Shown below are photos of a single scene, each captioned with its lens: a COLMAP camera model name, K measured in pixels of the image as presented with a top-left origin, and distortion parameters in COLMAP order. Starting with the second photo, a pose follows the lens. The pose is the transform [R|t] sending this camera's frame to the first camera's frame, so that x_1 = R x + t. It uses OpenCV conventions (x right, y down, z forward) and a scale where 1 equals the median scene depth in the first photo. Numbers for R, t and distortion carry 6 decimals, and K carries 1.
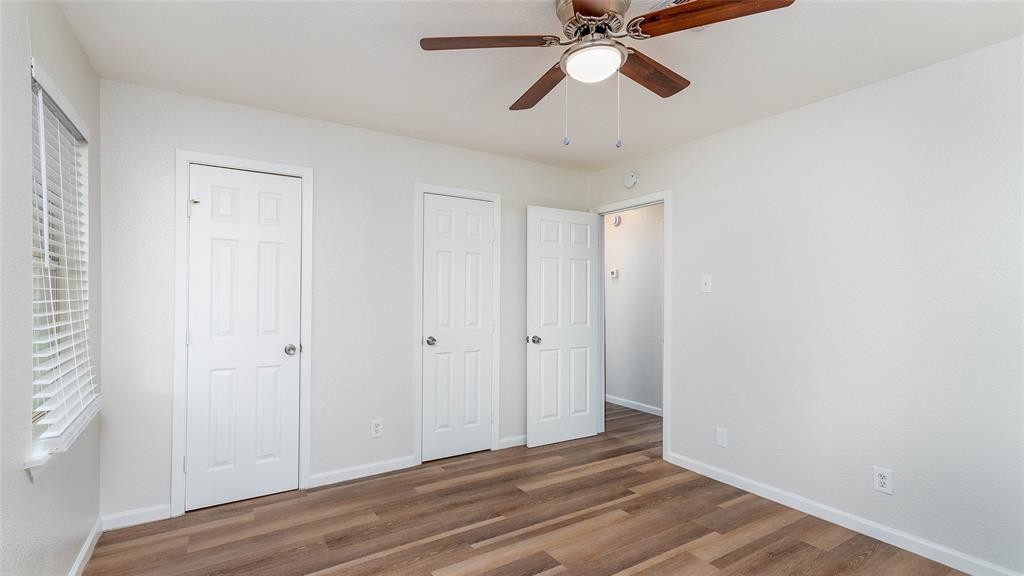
lens RADIAL K [[449.4, 0, 493.6], [0, 449.4, 293.9], [0, 0, 1]] dist [0.000799, 0.000155]
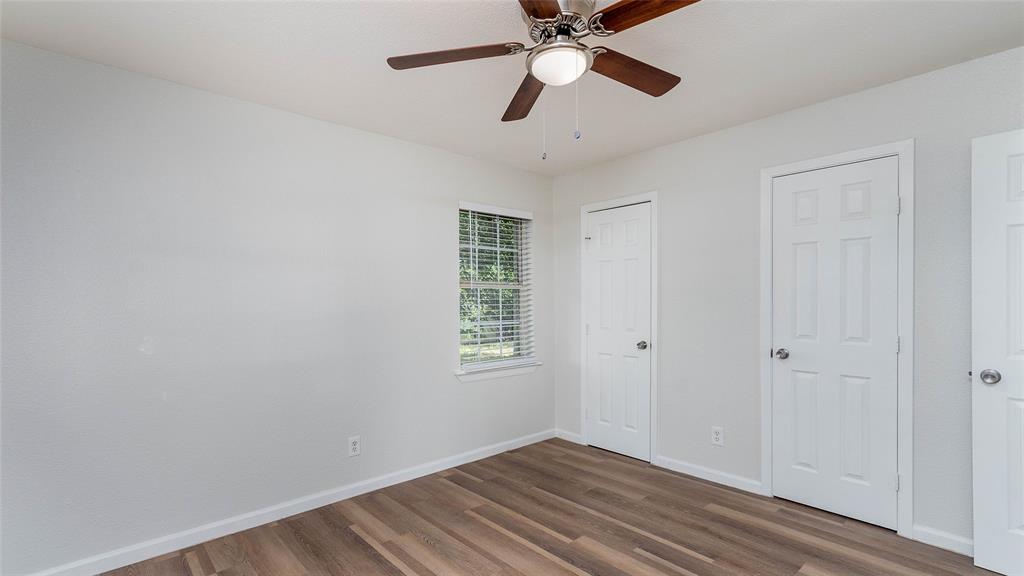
lens RADIAL K [[464.0, 0, 511.4], [0, 464.0, 302.7], [0, 0, 1]] dist [0.001328, 0.000210]
pose [[0.185629, -0.002826, -0.982616, 0.718984], [0.012293, 0.999924, -0.000554, 0.005262], [0.982543, -0.011976, 0.185650, 0.418651]]
